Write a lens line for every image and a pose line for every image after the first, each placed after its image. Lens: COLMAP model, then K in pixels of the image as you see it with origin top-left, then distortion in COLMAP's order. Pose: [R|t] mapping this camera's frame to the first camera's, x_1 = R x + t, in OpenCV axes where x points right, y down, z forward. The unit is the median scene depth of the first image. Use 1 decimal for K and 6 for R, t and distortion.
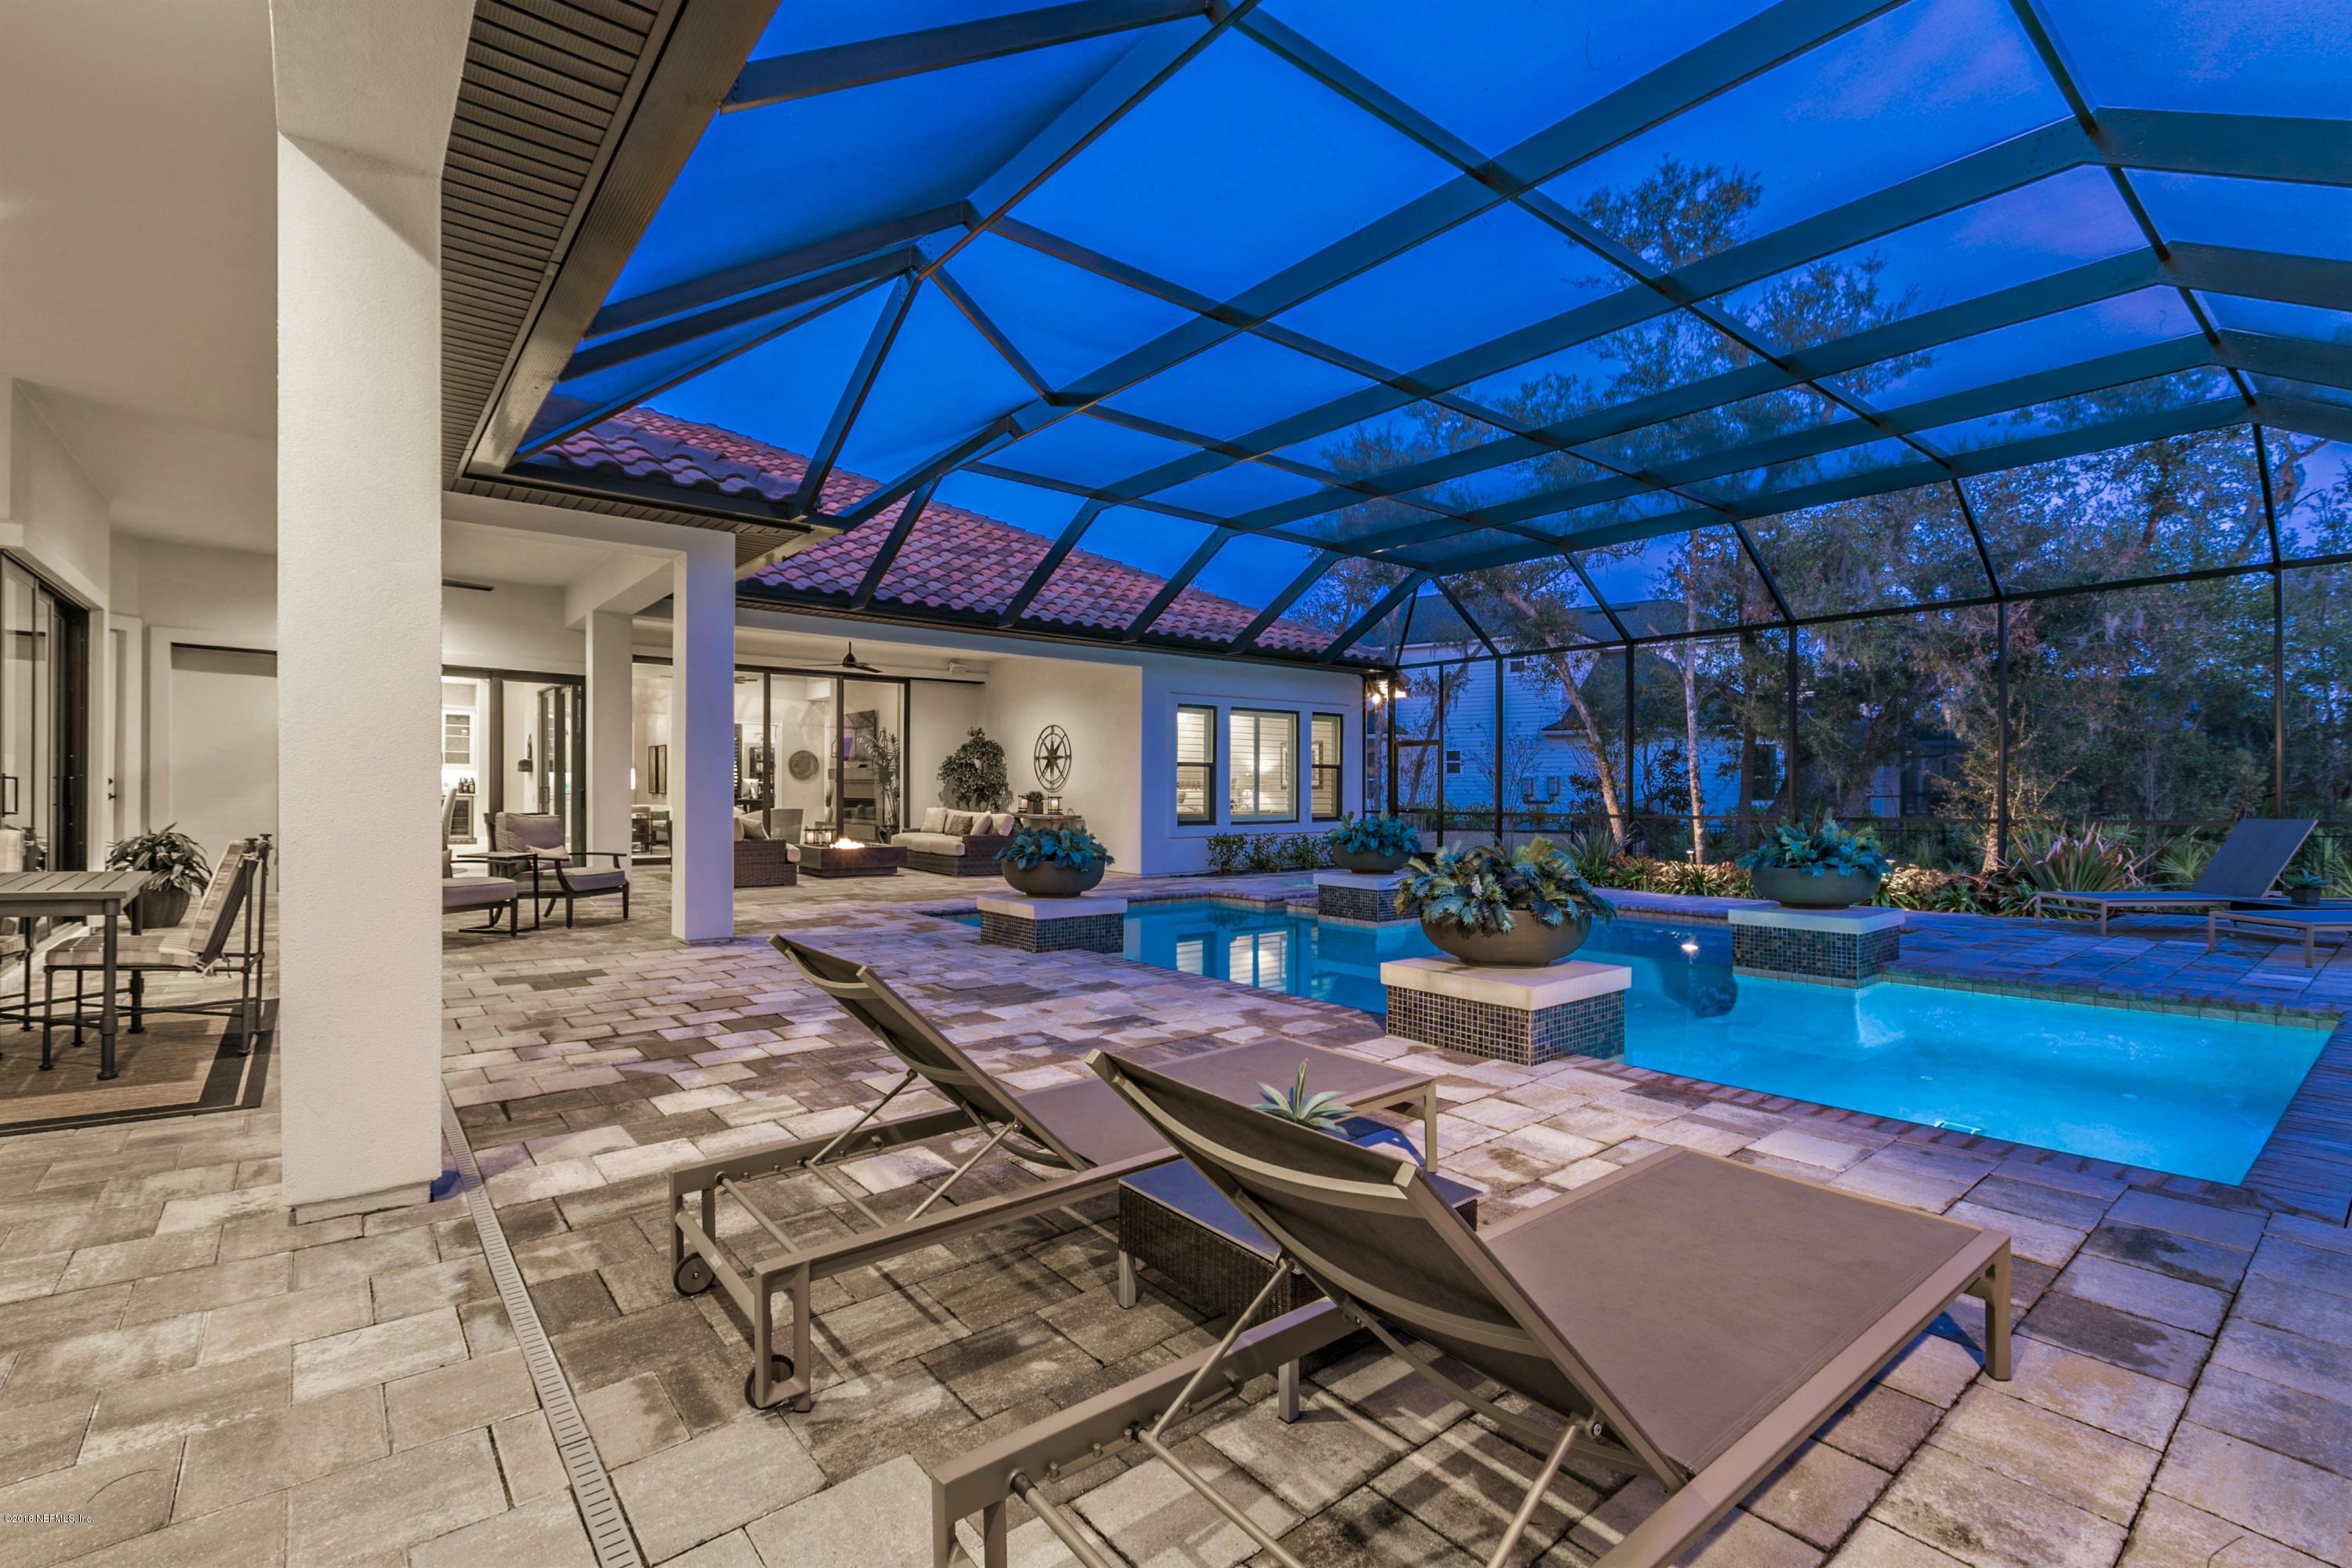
lens RADIAL K [[1064.4, 0, 1180.2], [0, 1064.4, 790.6], [0, 0, 1]] dist [0.001205, 0.001556]
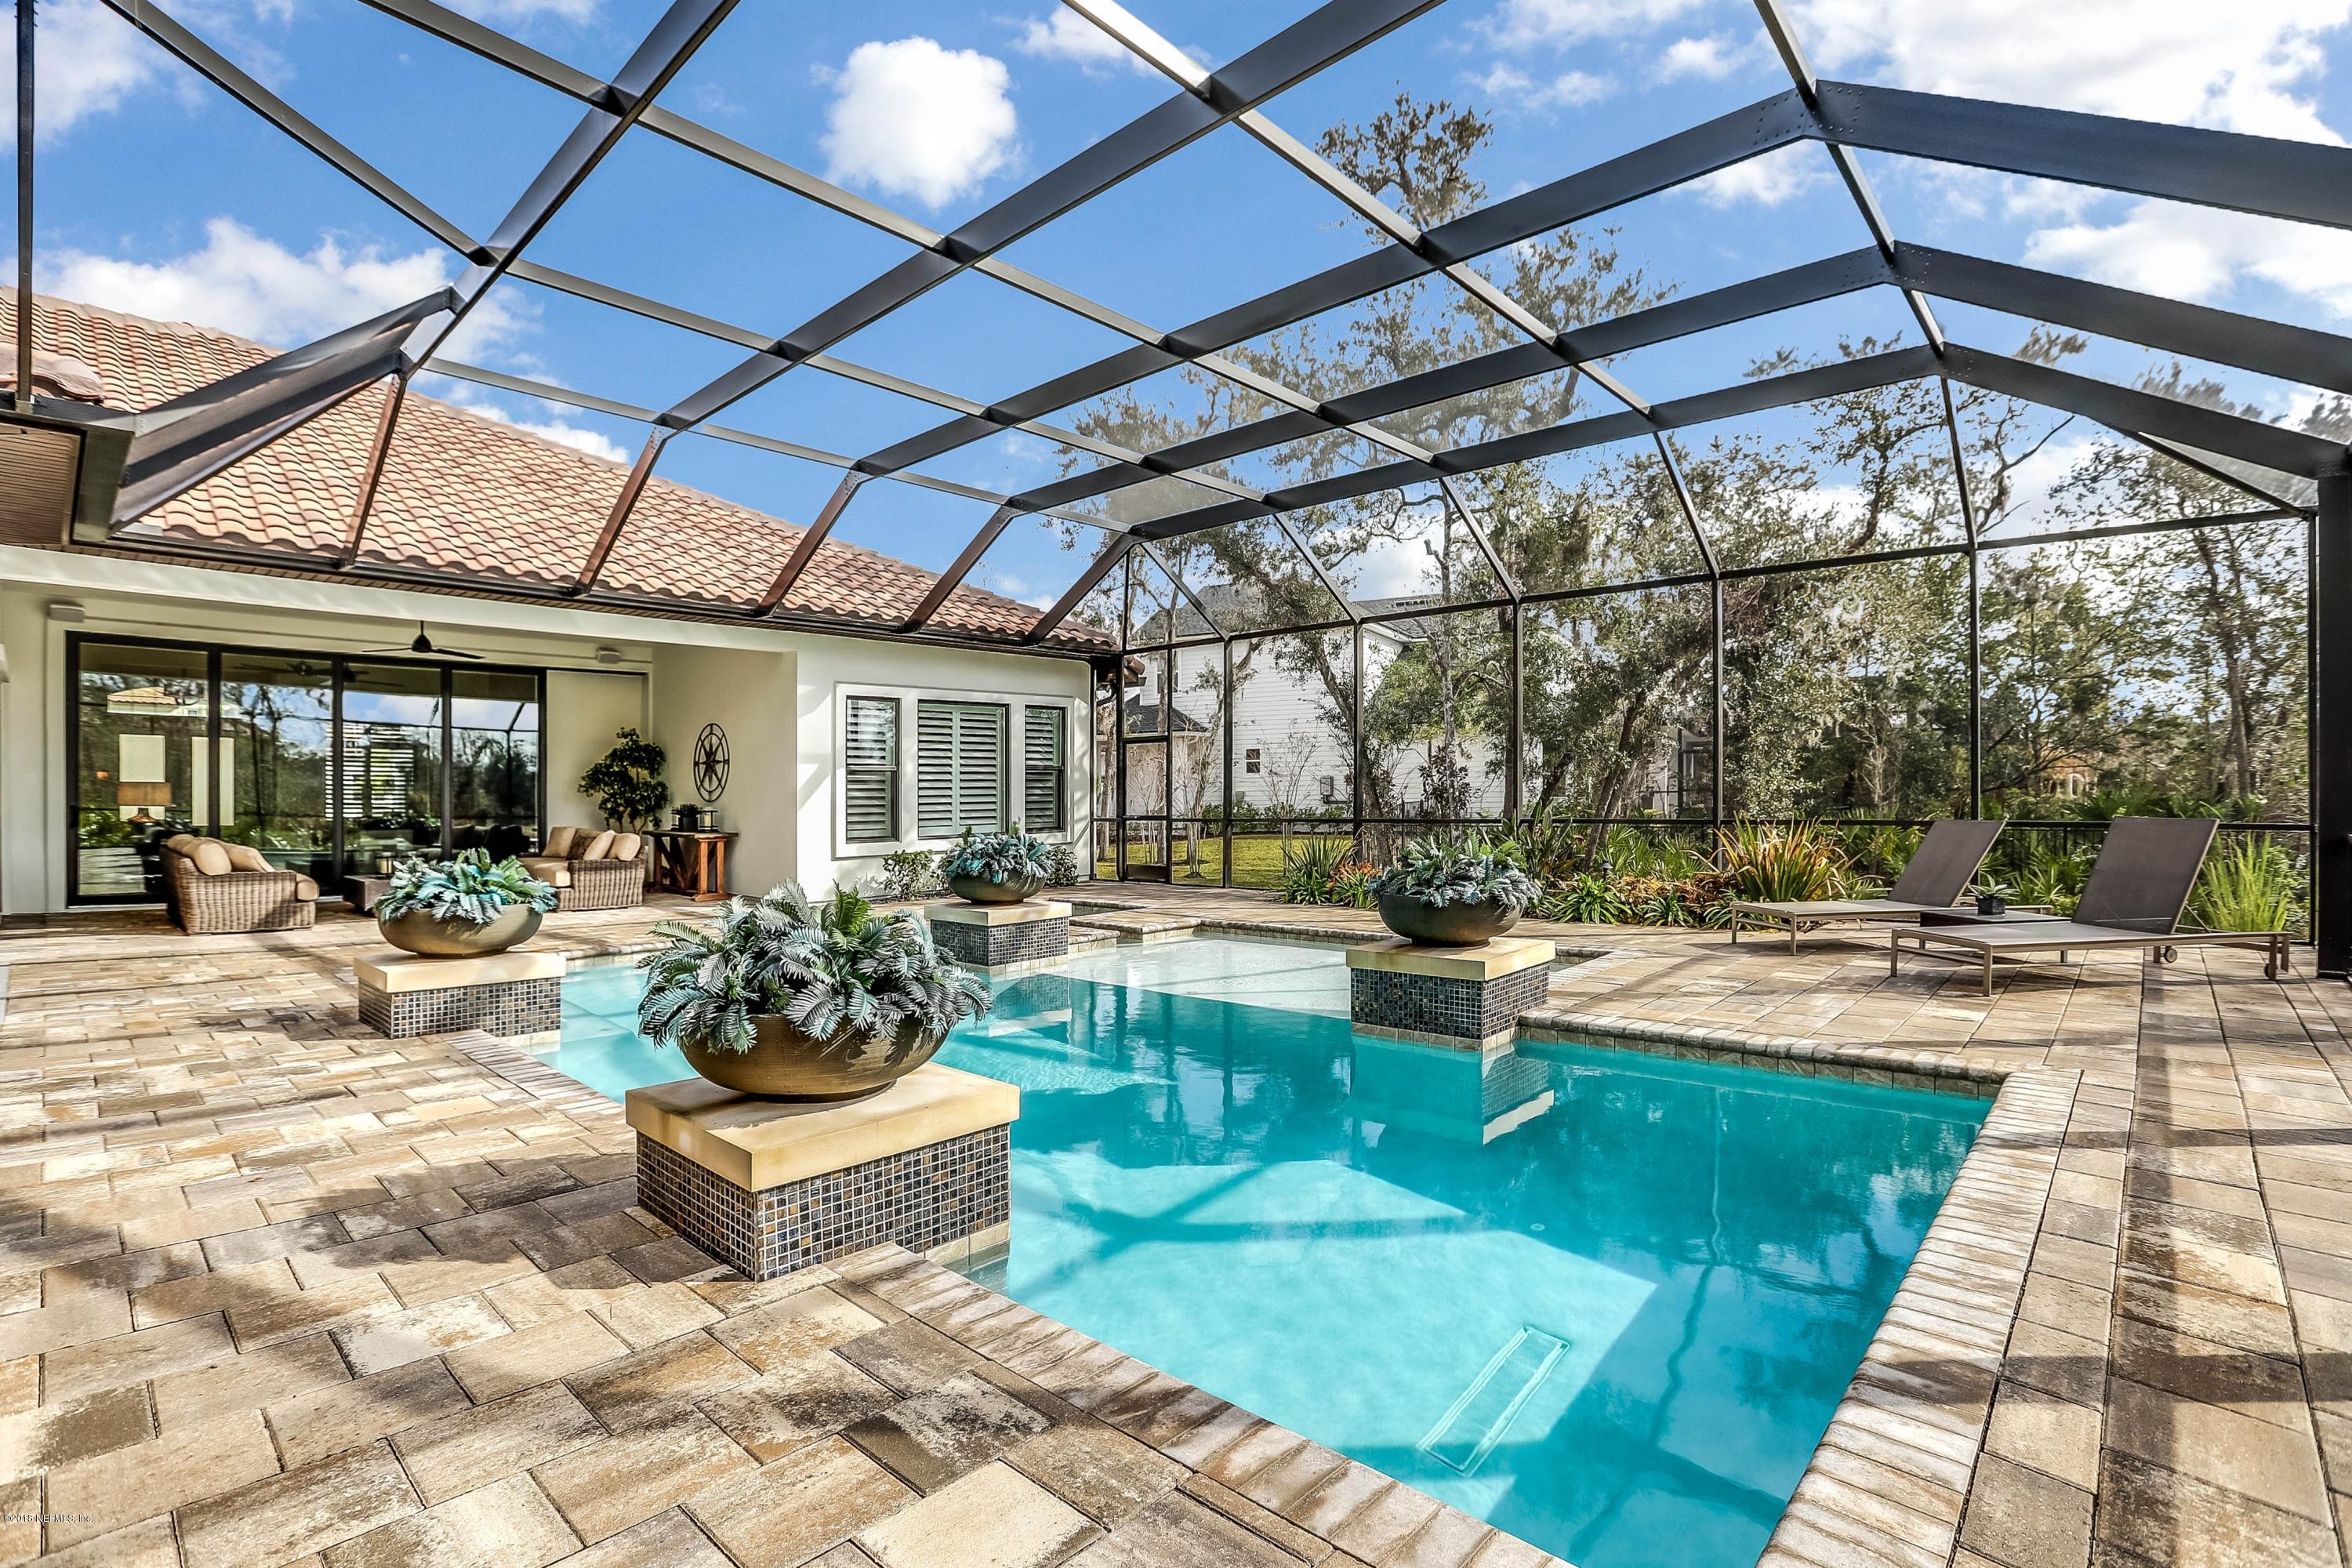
lens RADIAL K [[1064.4, 0, 1251.6], [0, 1064.4, 803.6], [0, 0, 1]] dist [0.001205, 0.001556]
pose [[0.983142, -0.018296, 0.181925, 0.139133], [0.016297, 0.999789, 0.012477, -0.002809], [-0.182115, -0.009301, 0.983233, 0.115552]]
